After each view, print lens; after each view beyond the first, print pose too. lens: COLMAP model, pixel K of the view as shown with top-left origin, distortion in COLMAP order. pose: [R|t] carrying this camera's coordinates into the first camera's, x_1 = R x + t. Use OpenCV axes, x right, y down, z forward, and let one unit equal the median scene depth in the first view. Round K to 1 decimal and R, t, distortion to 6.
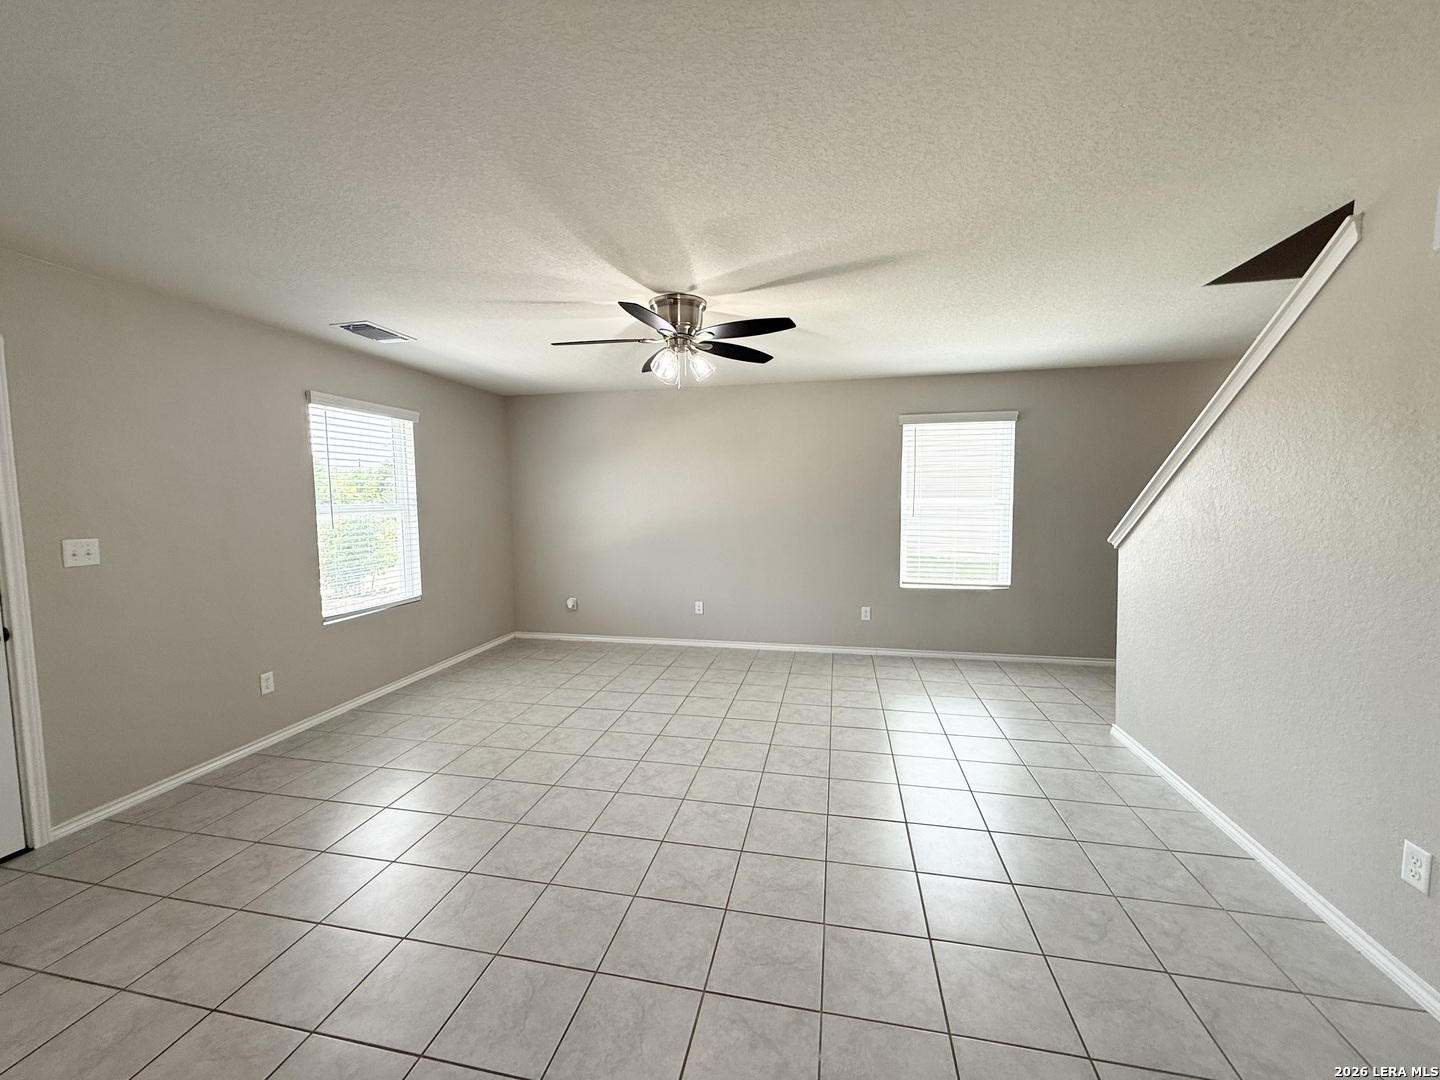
lens RADIAL K [[573.6, 0, 718.1], [0, 573.6, 542.1], [0, 0, 1]] dist [-0.000265, 0.000582]
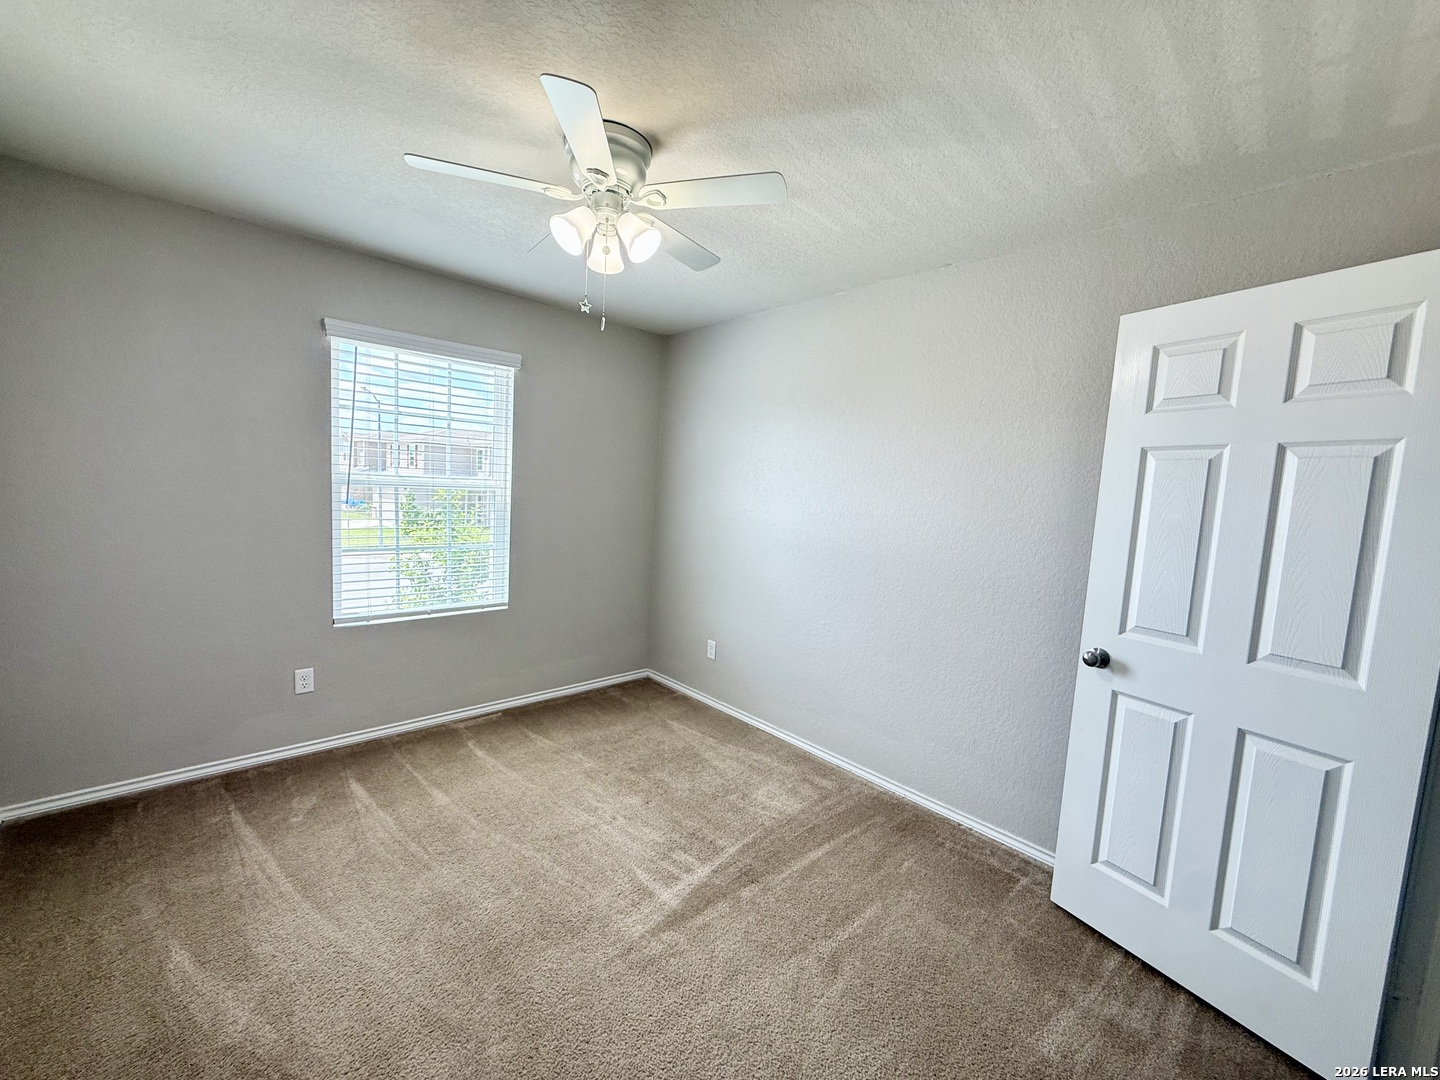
lens RADIAL K [[573.6, 0, 719.1], [0, 573.6, 538.2], [0, 0, 1]] dist [-0.000265, 0.000582]
pose [[0.796044, 0.100097, -0.596904, 0.172839], [-0.102659, 0.994269, 0.029824, -0.047683], [0.596469, 0.037536, 0.801758, 0.676557]]
